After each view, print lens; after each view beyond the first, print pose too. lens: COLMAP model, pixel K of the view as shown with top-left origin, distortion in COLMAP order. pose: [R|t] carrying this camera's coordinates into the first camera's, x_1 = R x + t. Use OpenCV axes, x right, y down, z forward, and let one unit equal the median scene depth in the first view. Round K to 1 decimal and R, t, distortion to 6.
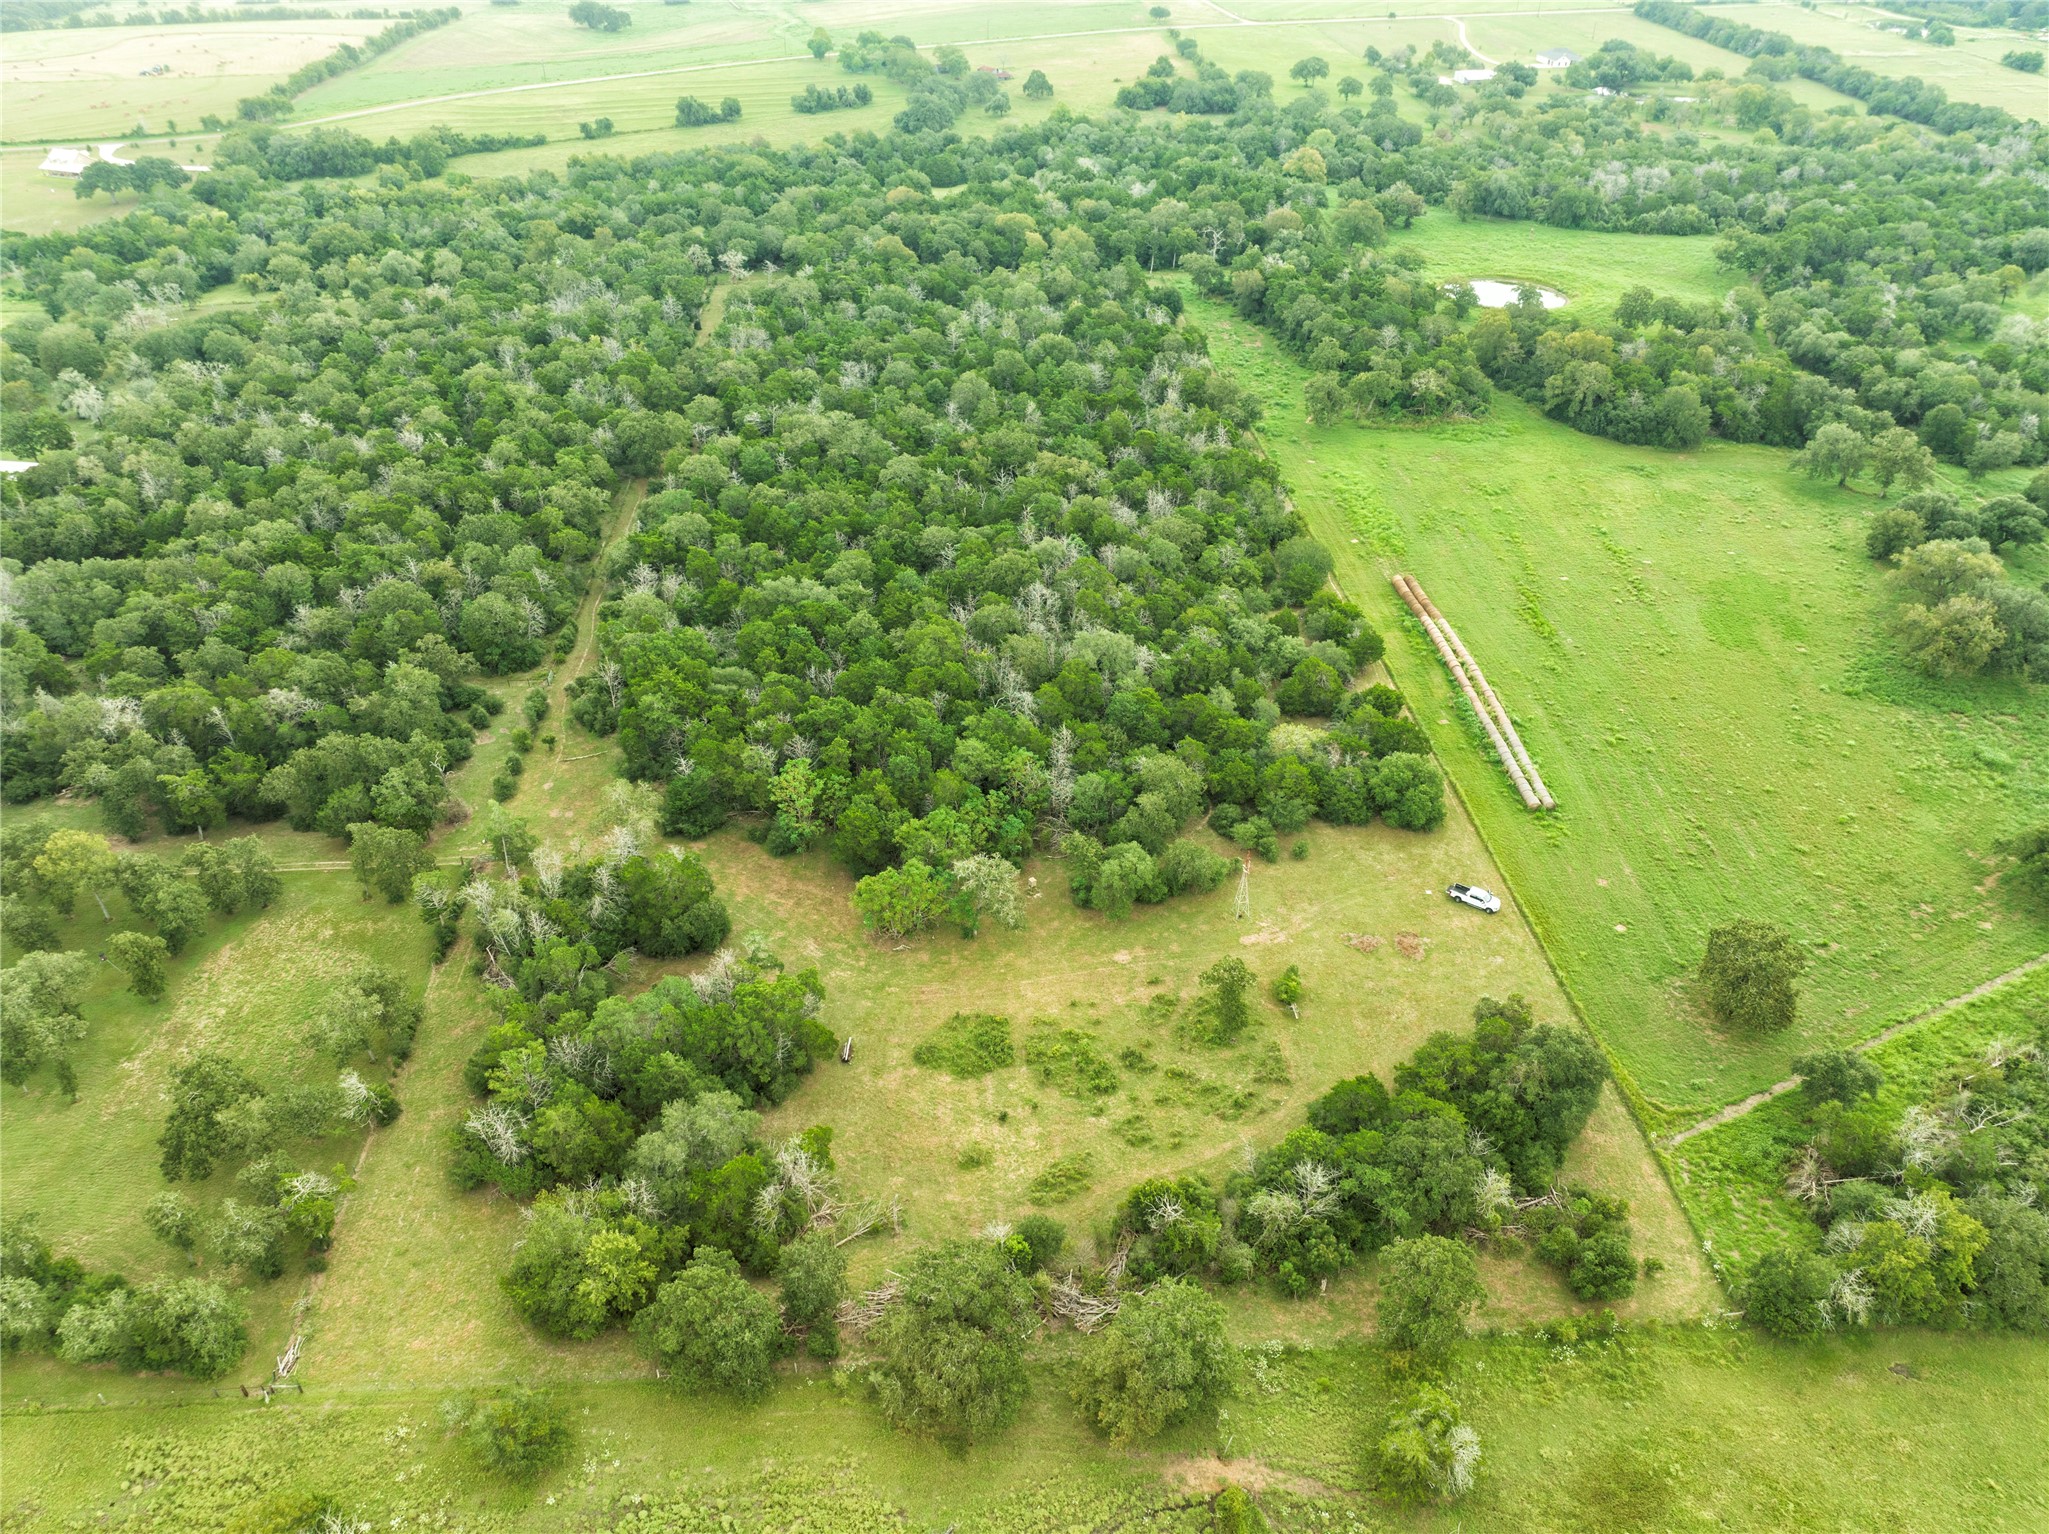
lens RADIAL K [[1425.3, 0, 1027.1], [0, 1425.3, 762.8], [0, 0, 1]] dist [-0.057290, 0.033143]
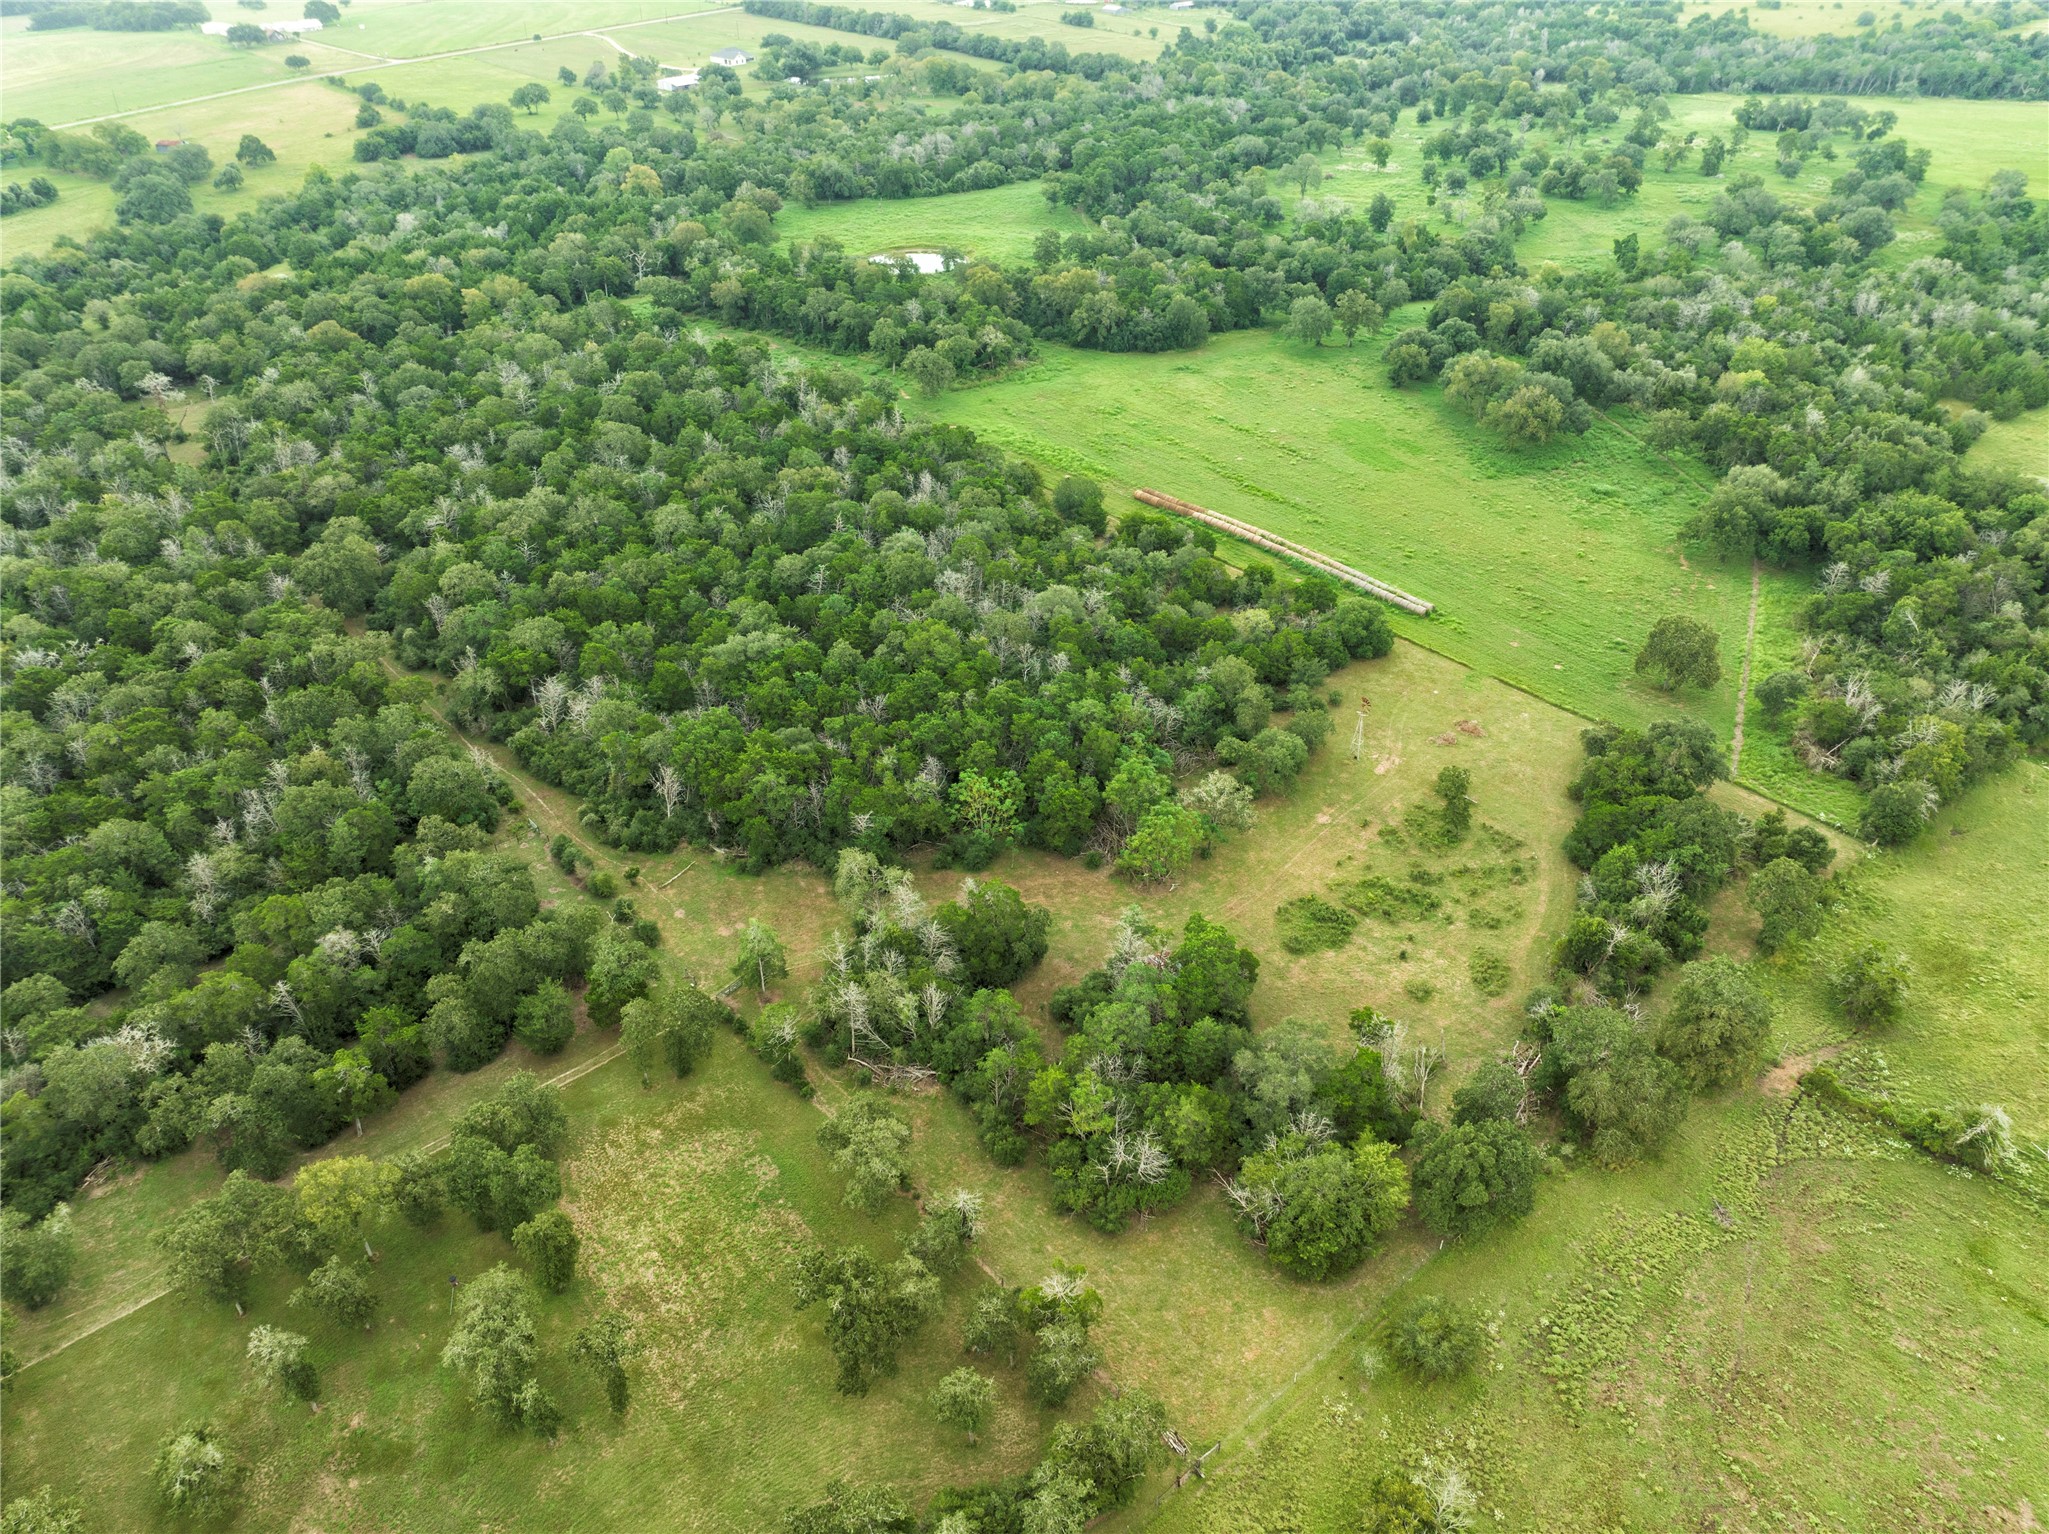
lens RADIAL K [[1425.3, 0, 1031.2], [0, 1425.3, 770.4], [0, 0, 1]] dist [-0.057290, 0.033143]
pose [[0.801953, -0.346465, 0.486655, -0.457989], [0.349622, 0.932756, 0.087921, -0.056146], [-0.484392, 0.099637, 0.869159, 0.085401]]
